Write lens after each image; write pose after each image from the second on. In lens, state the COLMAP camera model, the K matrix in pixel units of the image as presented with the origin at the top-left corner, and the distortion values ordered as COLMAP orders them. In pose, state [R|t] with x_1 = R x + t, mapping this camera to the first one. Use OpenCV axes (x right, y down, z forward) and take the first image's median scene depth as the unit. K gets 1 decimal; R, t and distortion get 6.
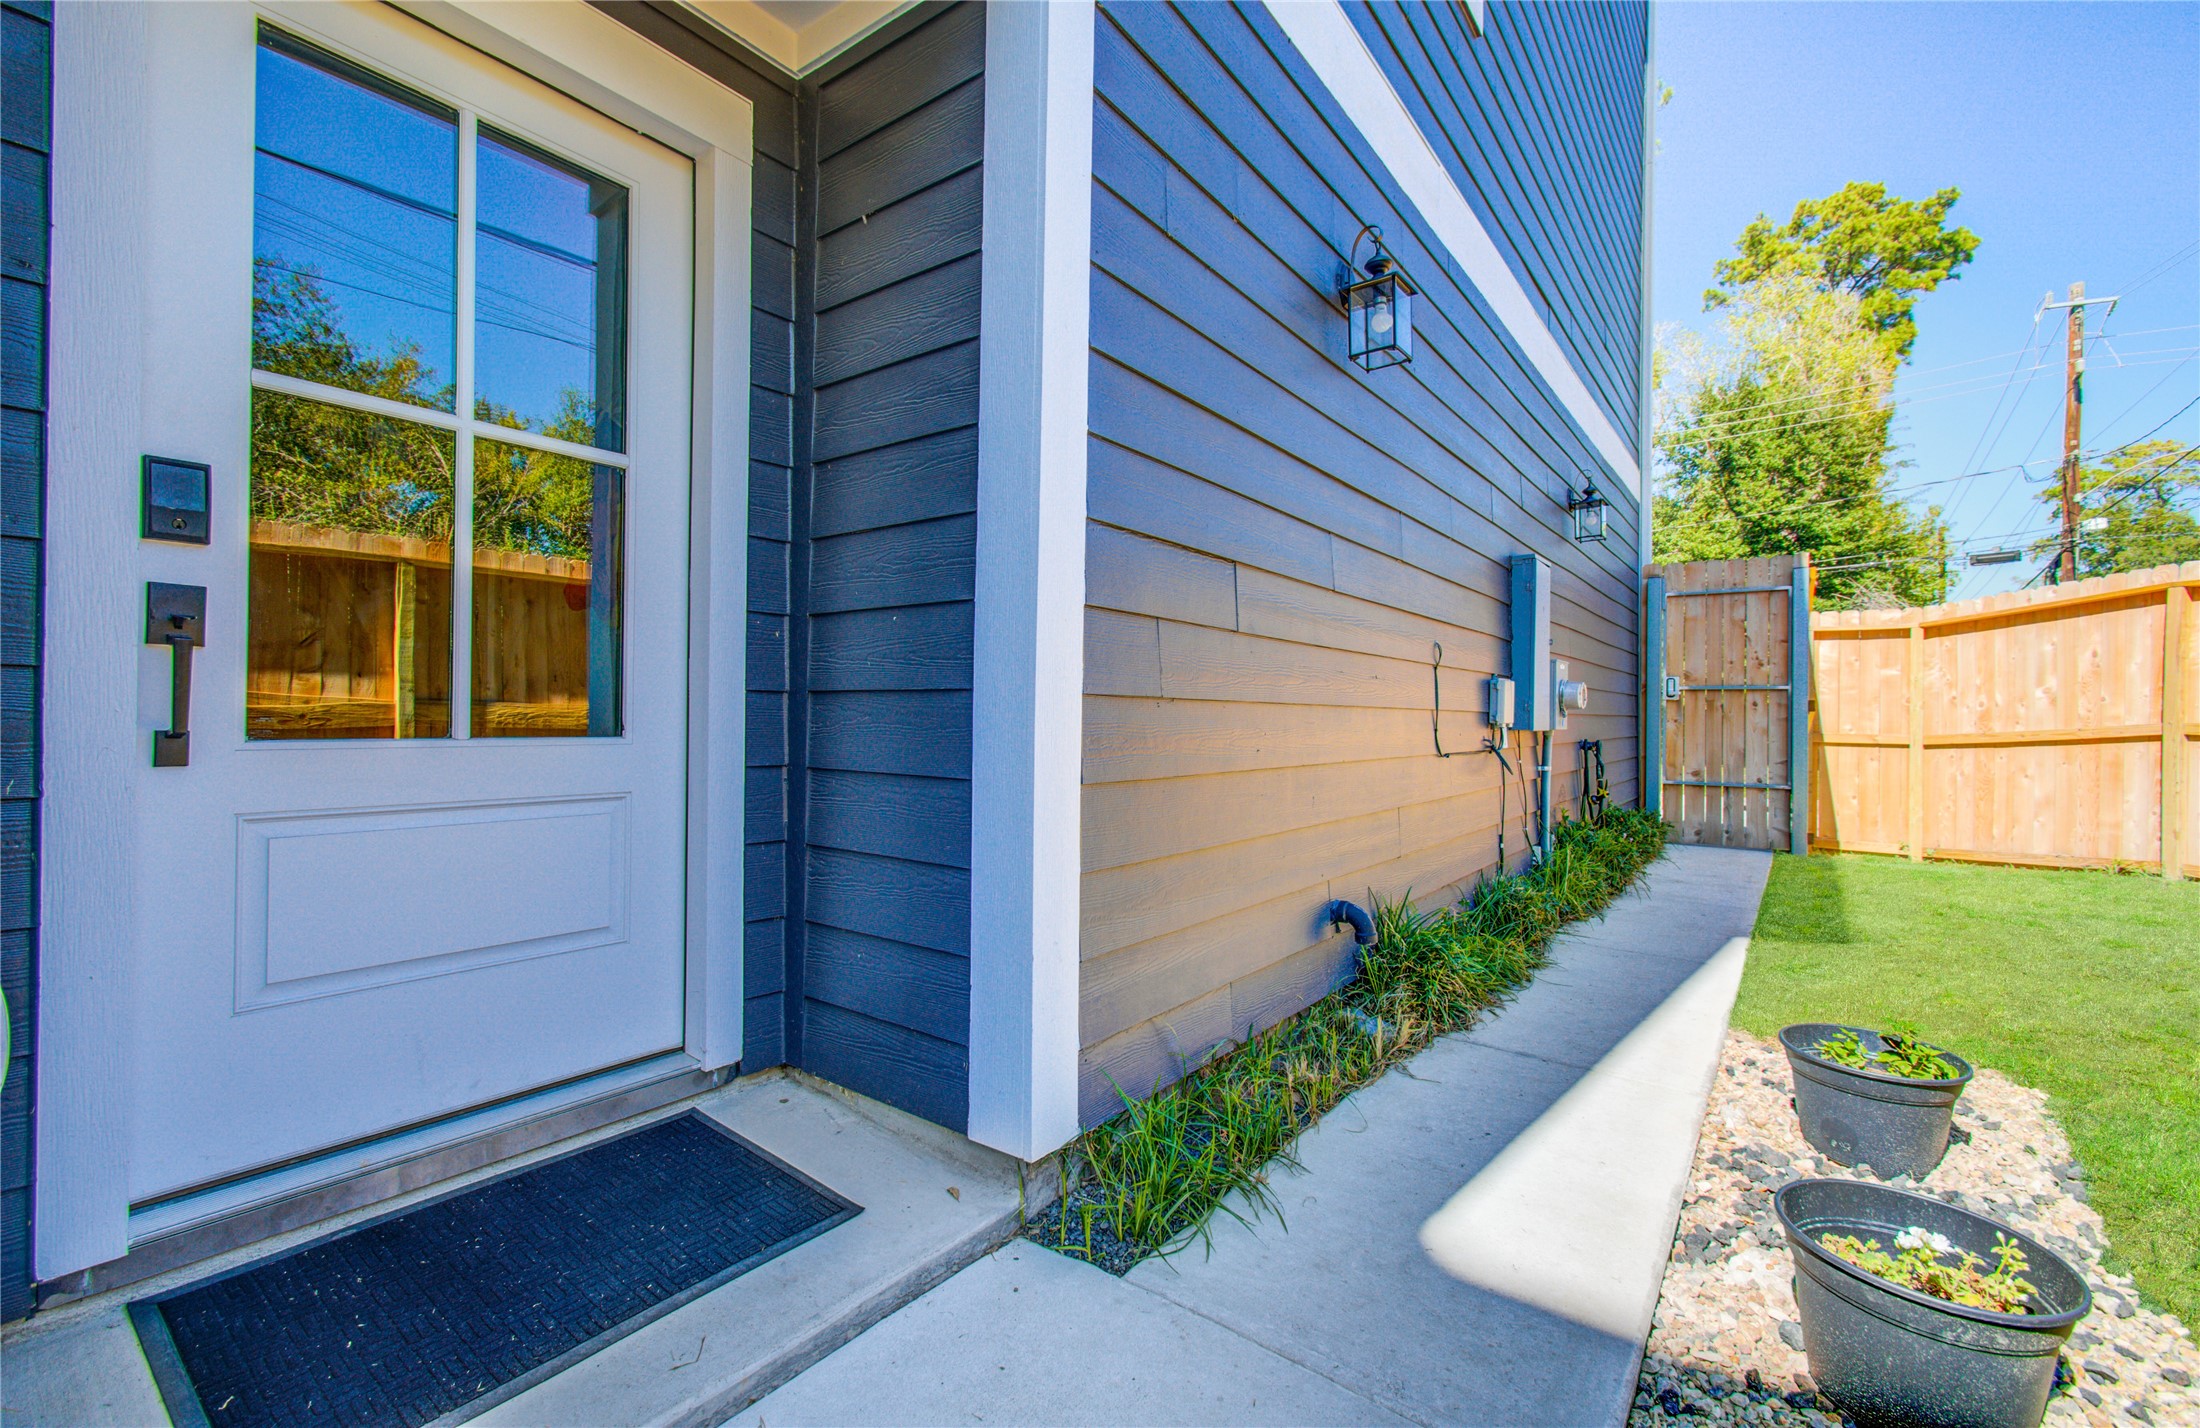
lens RADIAL K [[940.1, 0, 1091.6], [0, 940.1, 711.8], [0, 0, 1]] dist [-0.003127, 0.001075]
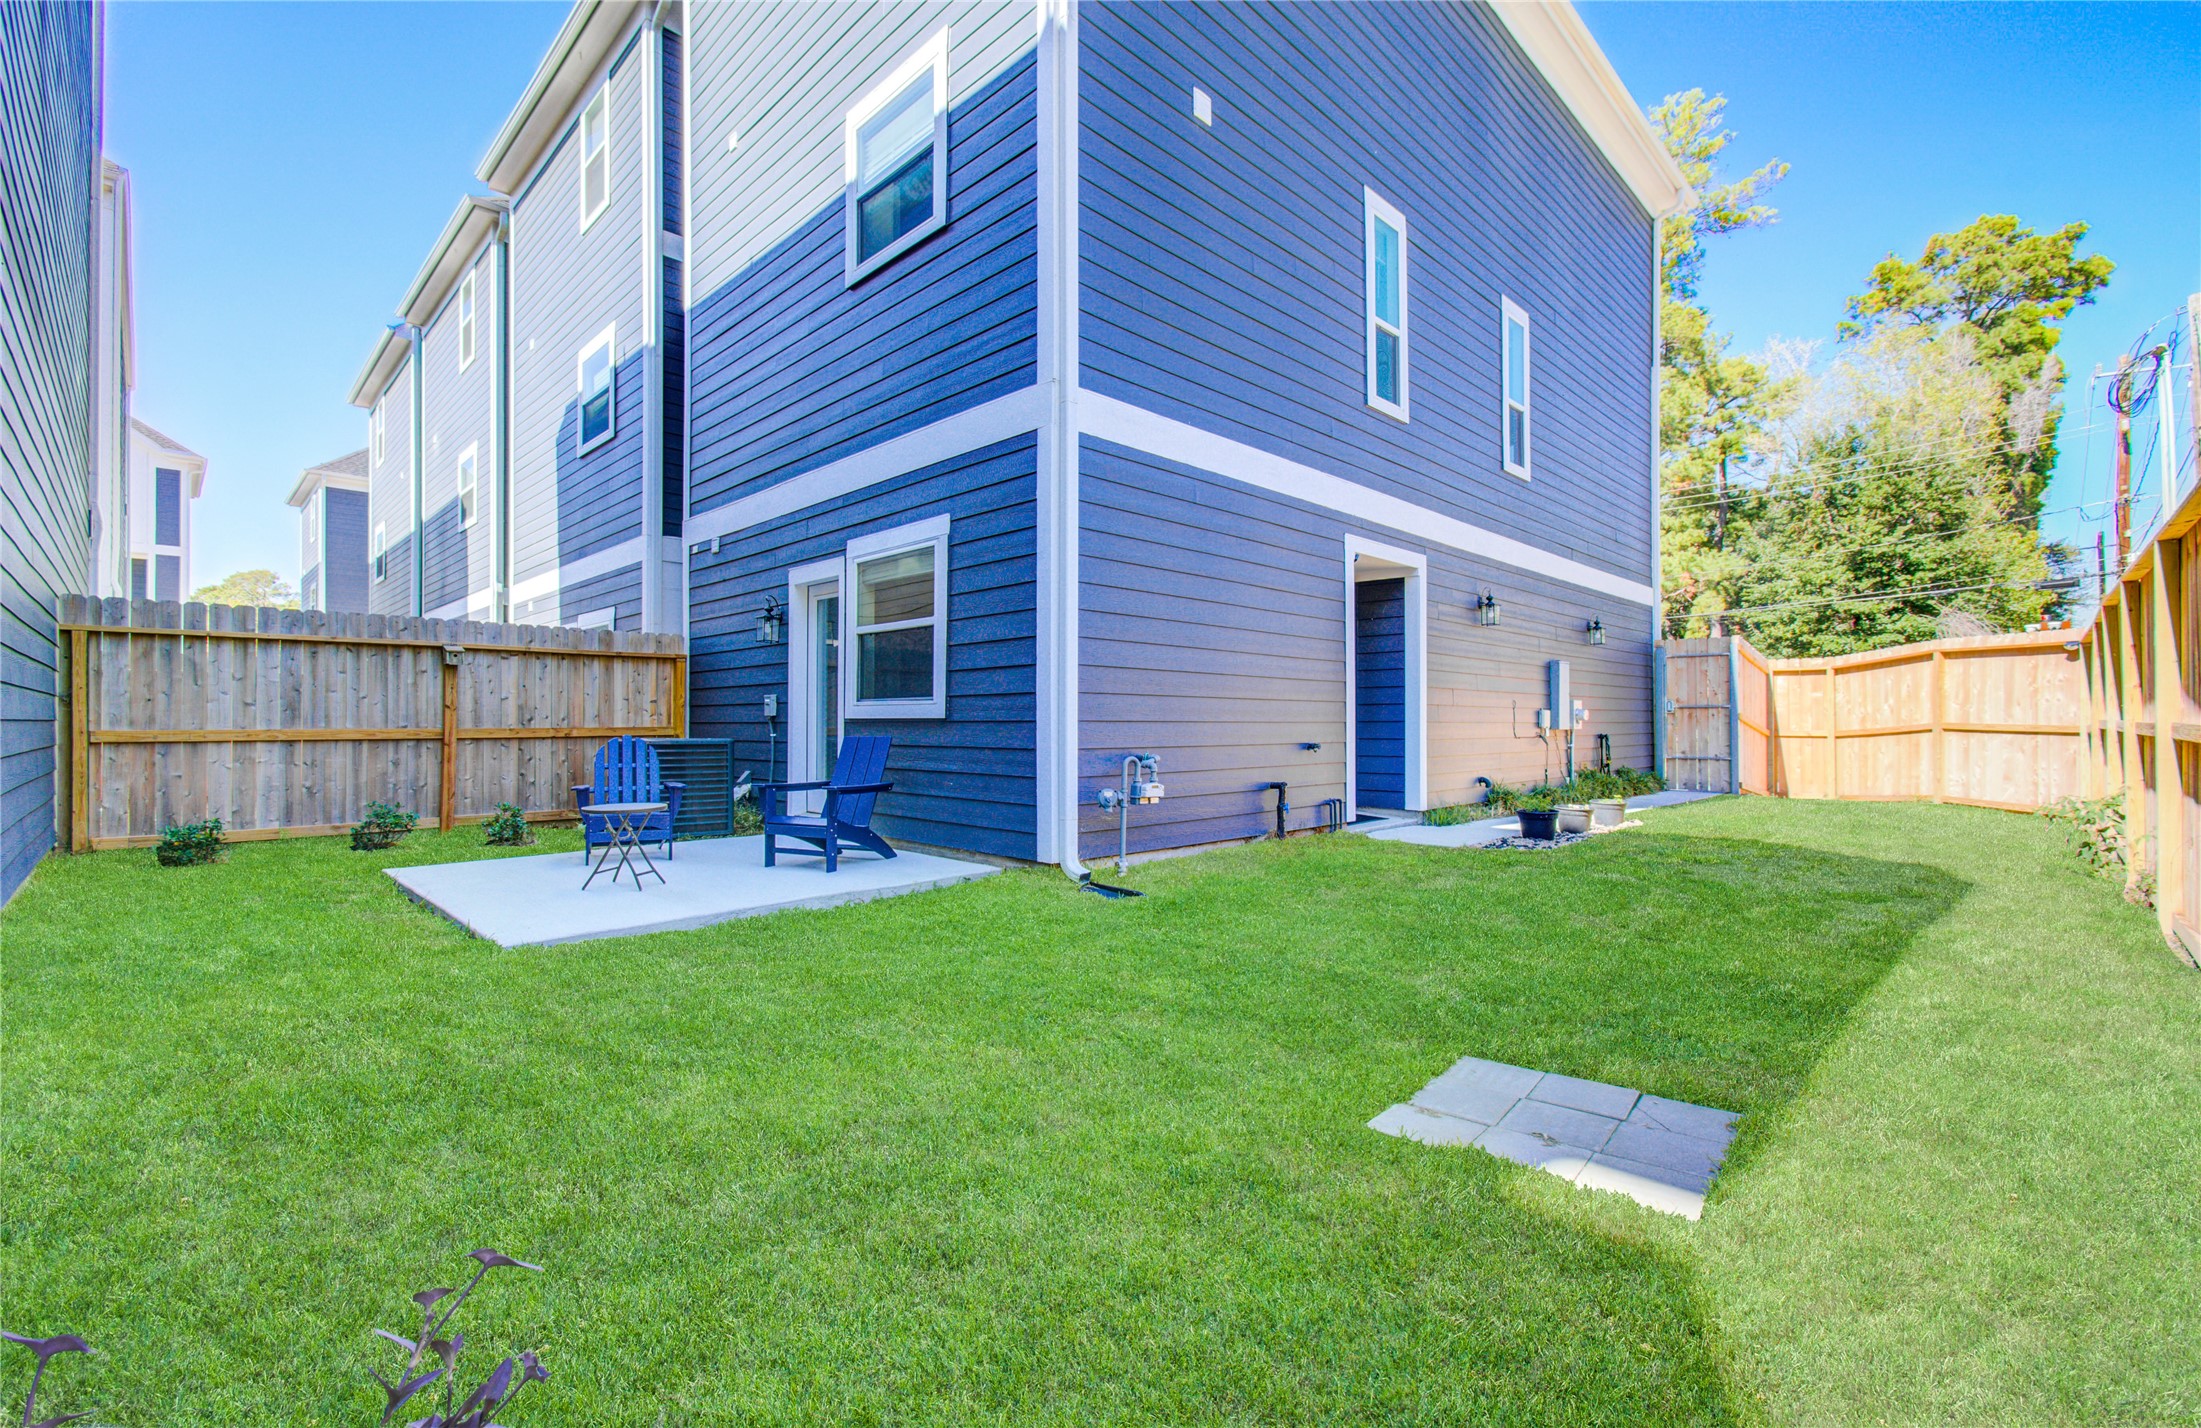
lens RADIAL K [[940.5, 0, 1112.1], [0, 940.5, 714.0], [0, 0, 1]] dist [-0.003127, 0.001075]
pose [[0.991777, -0.012474, -0.127370, -0.086365], [0.011612, 0.999904, -0.007504, -0.003455], [0.127451, 0.005964, 0.991827, -0.352039]]
